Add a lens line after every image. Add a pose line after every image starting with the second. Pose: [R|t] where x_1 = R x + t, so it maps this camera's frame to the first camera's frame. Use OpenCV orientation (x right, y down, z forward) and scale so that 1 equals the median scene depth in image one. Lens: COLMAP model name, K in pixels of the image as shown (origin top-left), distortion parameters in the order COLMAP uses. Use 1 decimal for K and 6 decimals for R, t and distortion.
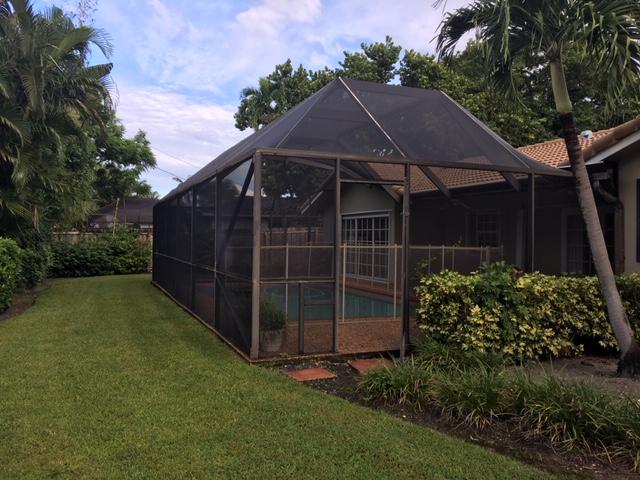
lens RADIAL K [[545.5, 0, 320.2], [0, 545.5, 239.2], [0, 0, 1]] dist [0.094271, -0.010176]
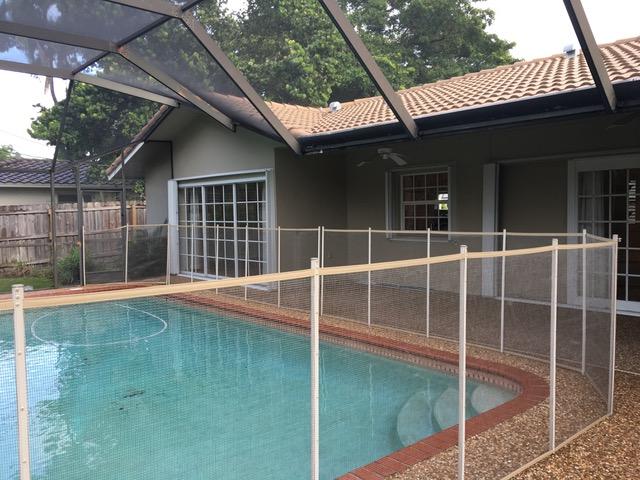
lens RADIAL K [[545.5, 0, 319.7], [0, 545.5, 239.8], [0, 0, 1]] dist [0.094271, -0.010176]
pose [[0.947053, -0.040792, 0.318477, -0.010943], [0.025185, 0.998278, 0.052972, -0.005904], [-0.320089, -0.042146, 0.946449, 0.356073]]
